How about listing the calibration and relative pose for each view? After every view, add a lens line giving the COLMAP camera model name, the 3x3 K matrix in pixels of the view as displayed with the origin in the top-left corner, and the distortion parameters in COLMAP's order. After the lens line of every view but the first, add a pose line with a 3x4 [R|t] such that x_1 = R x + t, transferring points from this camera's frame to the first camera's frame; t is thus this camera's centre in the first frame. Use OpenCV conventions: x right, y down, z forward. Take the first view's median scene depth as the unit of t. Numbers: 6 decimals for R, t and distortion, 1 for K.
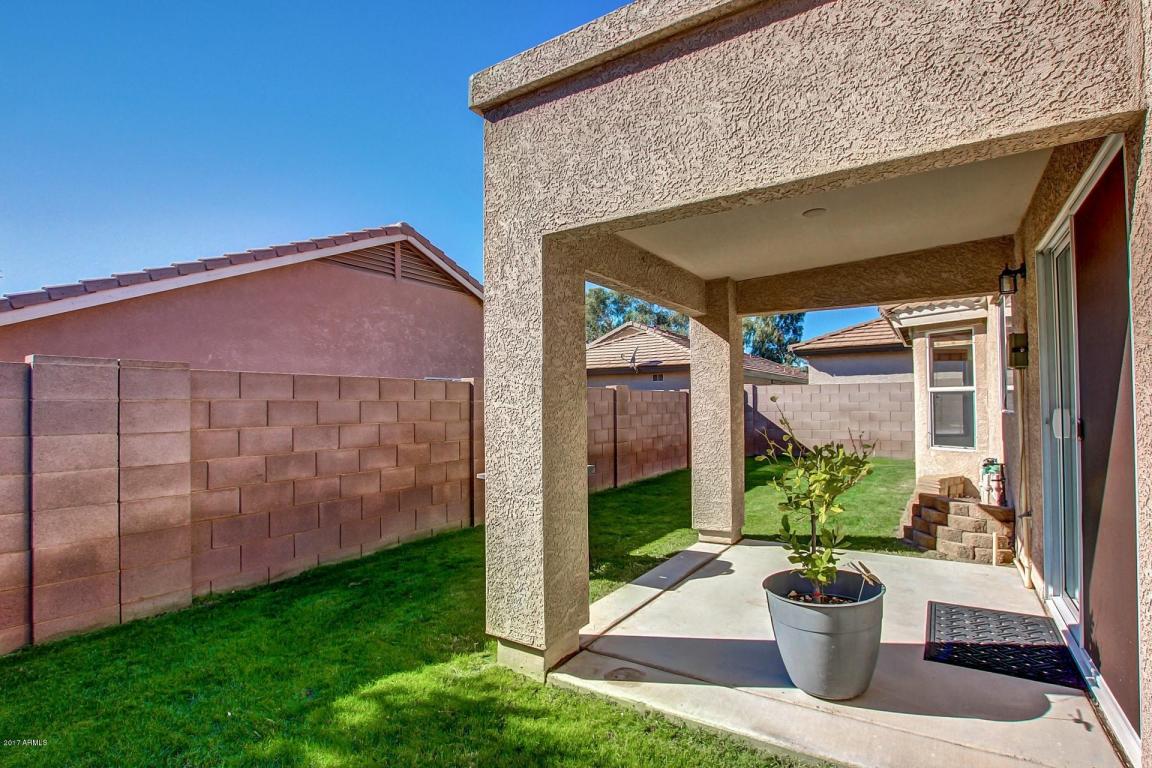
lens RADIAL K [[556.7, 0, 576.9], [0, 556.7, 391.5], [0, 0, 1]] dist [-0.034563, -0.000290]
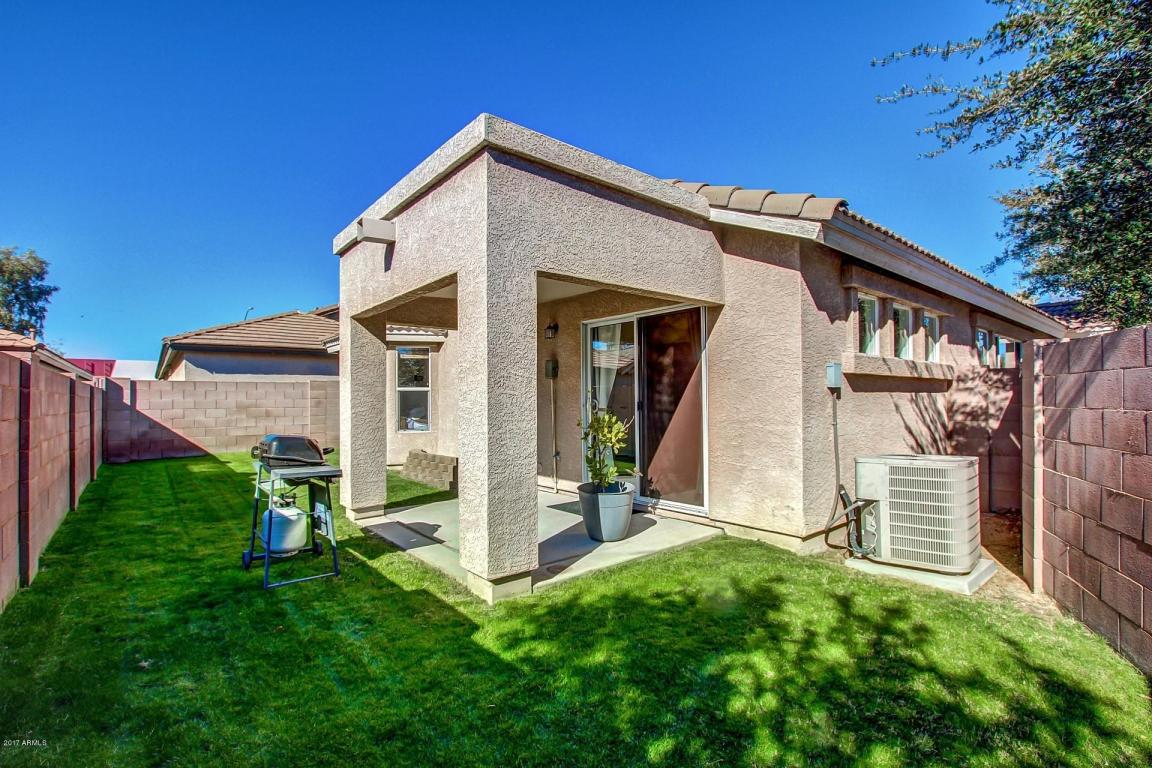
lens RADIAL K [[534.4, 0, 574.9], [0, 534.4, 386.1], [0, 0, 1]] dist [-0.034337, 0.004941]
pose [[0.291718, 0.029948, 0.956036, -1.260379], [-0.017325, 0.999511, -0.026023, 0.040954], [-0.956348, -0.008972, 0.292094, 0.499280]]
